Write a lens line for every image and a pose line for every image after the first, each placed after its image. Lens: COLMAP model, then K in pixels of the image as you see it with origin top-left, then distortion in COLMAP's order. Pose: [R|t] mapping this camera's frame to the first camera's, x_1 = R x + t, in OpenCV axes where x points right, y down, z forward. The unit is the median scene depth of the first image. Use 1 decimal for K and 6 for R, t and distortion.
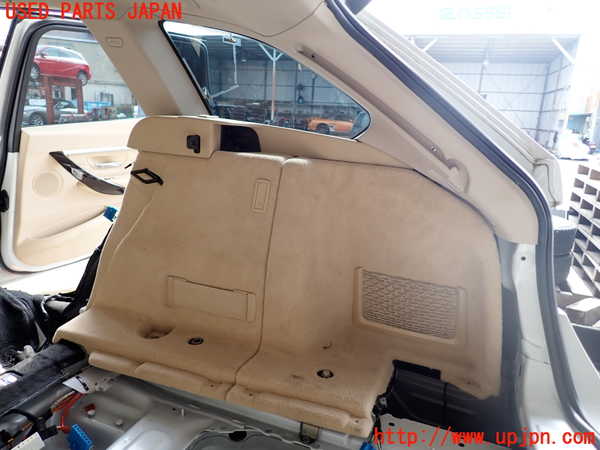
lens RADIAL K [[447.0, 0, 301.2], [0, 447.0, 225.0], [0, 0, 1]] dist [0.004521, -0.003346]
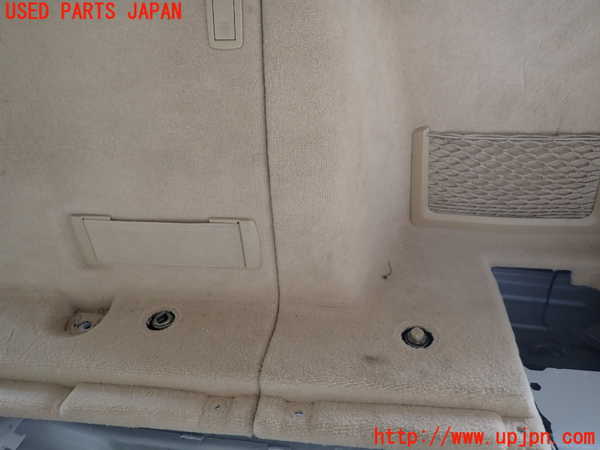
lens RADIAL K [[447.0, 0, 298.1], [0, 447.0, 222.9], [0, 0, 1]] dist [0.004521, -0.003346]
pose [[0.972399, -0.210113, 0.101453, -0.104430], [0.169010, 0.934066, 0.314573, 0.005720], [-0.160859, -0.288744, 0.943796, 0.500360]]
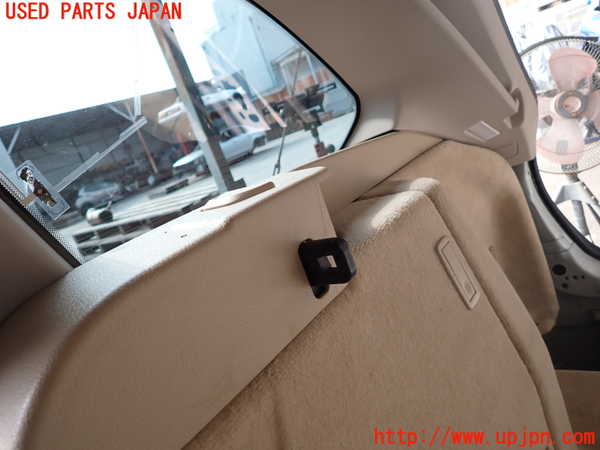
lens RADIAL K [[447.0, 0, 297.7], [0, 447.0, 225.4], [0, 0, 1]] dist [0.004521, -0.003346]
pose [[0.244132, -0.381440, 0.891573, -0.498227], [0.564779, 0.803302, 0.189026, -0.270532], [-0.788305, 0.457395, 0.411541, 0.889573]]
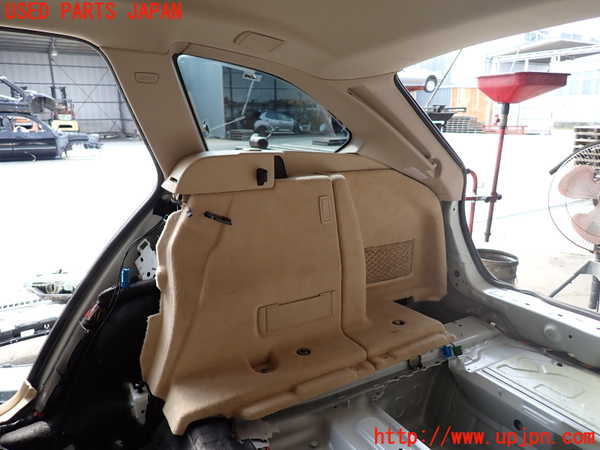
lens RADIAL K [[447.0, 0, 296.9], [0, 447.0, 227.3], [0, 0, 1]] dist [0.004521, -0.003346]
pose [[0.639442, -0.246356, 0.728302, -0.988215], [0.228722, 0.965340, 0.125721, -0.181976], [-0.734030, 0.086187, 0.673625, 0.246459]]
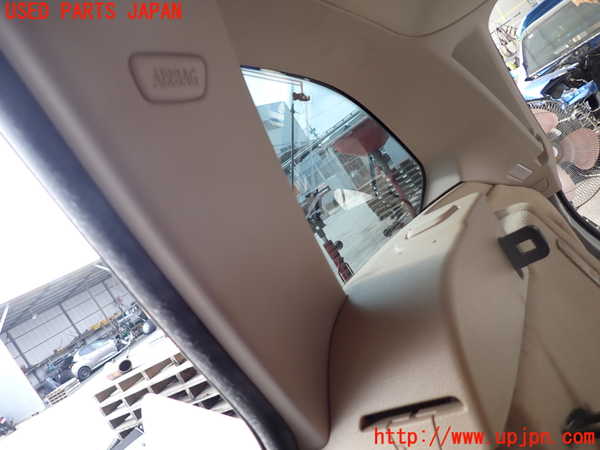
lens RADIAL K [[447.0, 0, 301.2], [0, 447.0, 227.2], [0, 0, 1]] dist [0.004521, -0.003346]
pose [[0.146118, -0.195872, 0.969682, -0.639163], [0.734289, 0.678325, 0.026372, -0.347570], [-0.662925, 0.708173, 0.242942, 1.025747]]
